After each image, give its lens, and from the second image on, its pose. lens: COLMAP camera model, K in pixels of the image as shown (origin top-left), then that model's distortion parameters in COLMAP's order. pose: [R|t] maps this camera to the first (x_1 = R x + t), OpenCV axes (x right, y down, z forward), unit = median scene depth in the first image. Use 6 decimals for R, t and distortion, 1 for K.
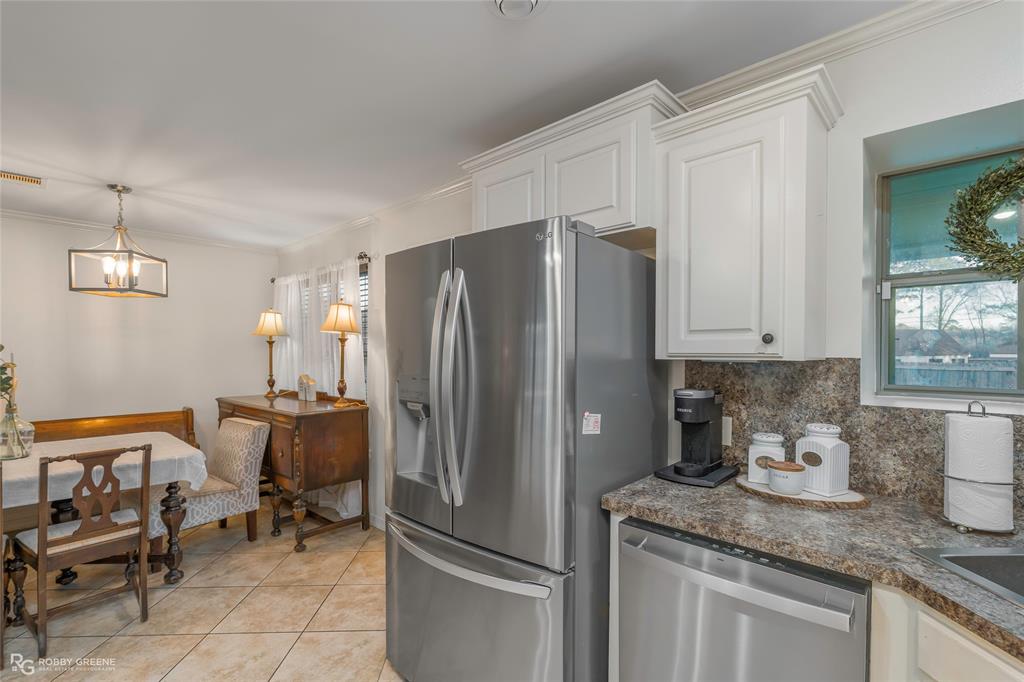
lens RADIAL K [[463.2, 0, 513.8], [0, 463.2, 351.8], [0, 0, 1]] dist [-0.003670, -0.000617]
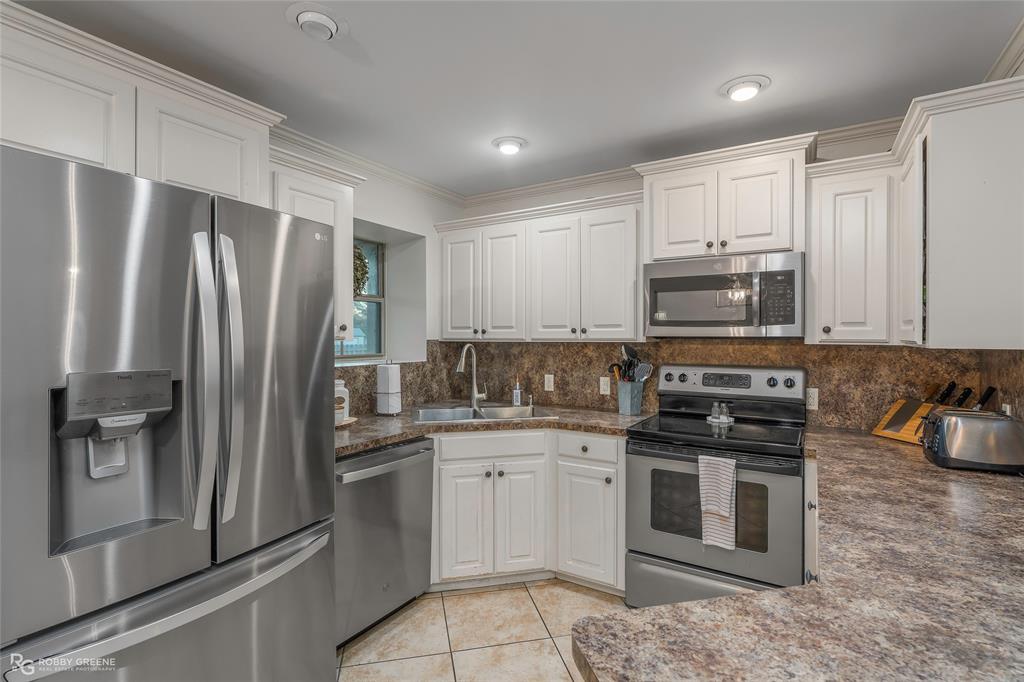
lens RADIAL K [[484.6, 0, 509.6], [0, 484.6, 338.8], [0, 0, 1]] dist [-0.004497, -0.000157]
pose [[-0.193687, -0.003784, 0.981056, -1.021979], [0.000665, 0.999992, 0.003988, 0.000690], [-0.981063, 0.001425, -0.193683, 0.632994]]
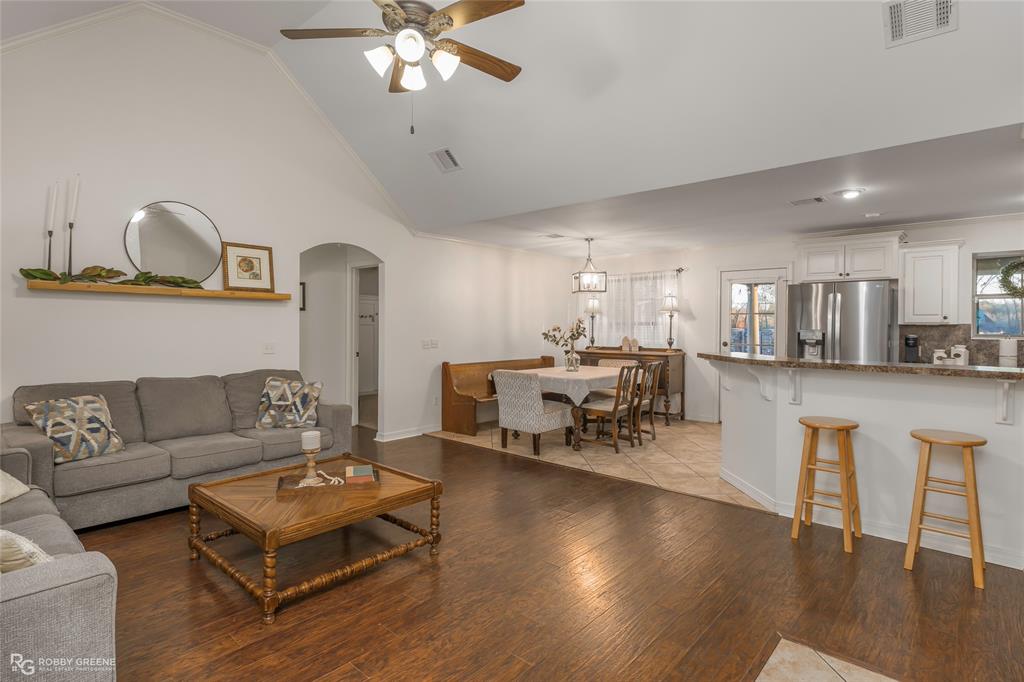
lens RADIAL K [[520.2, 0, 526.6], [0, 520.2, 325.6], [0, 0, 1]] dist [0.002555, 0.001516]
pose [[0.999137, 0.003845, 0.041365, -2.137610], [-0.003770, 0.999991, -0.001894, 0.038673], [-0.041372, 0.001736, 0.999142, -2.136562]]
